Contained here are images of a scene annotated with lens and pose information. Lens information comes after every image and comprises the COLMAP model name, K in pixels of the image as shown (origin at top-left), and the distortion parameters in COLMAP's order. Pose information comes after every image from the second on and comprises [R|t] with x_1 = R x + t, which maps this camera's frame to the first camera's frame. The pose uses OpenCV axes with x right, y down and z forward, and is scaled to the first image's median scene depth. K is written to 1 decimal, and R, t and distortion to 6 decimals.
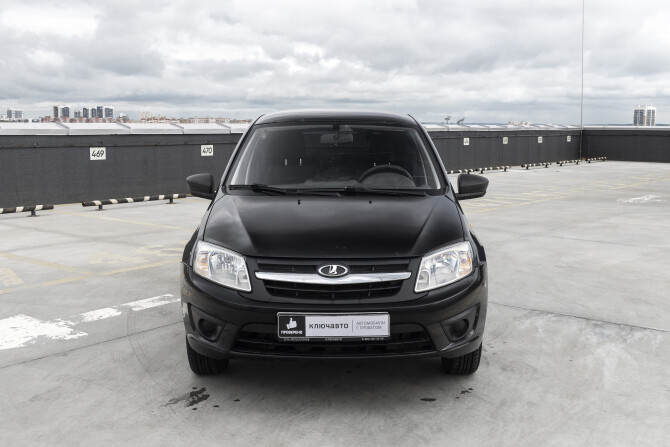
lens RADIAL K [[766.0, 0, 334.0], [0, 766.0, 224.6], [0, 0, 1]] dist [-0.007362, 0.000000]
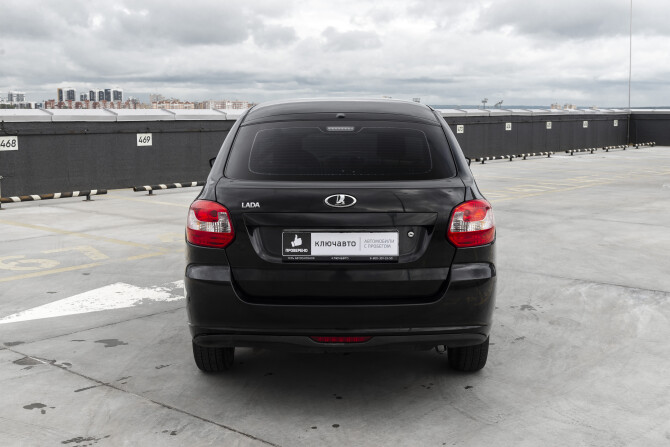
lens RADIAL K [[868.6, 0, 336.7], [0, 868.6, 227.5], [0, 0, 1]] dist [0.003016, 0.000000]
pose [[0.999860, -0.000116, -0.016739, -0.041526], [0.000253, 0.999966, 0.008202, 0.015832], [0.016737, -0.008205, 0.999826, -0.162982]]
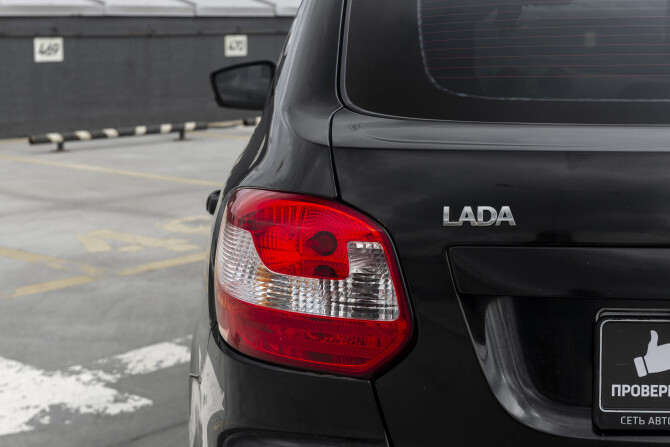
lens RADIAL K [[1222.6, 0, 334.5], [0, 1222.6, 219.7], [0, 0, 1]] dist [-0.039393, 0.000000]
pose [[0.999995, 0.002659, -0.001813, -0.115234], [-0.002603, 0.999536, 0.030346, 0.003076], [0.001893, -0.030341, 0.999538, 0.133827]]
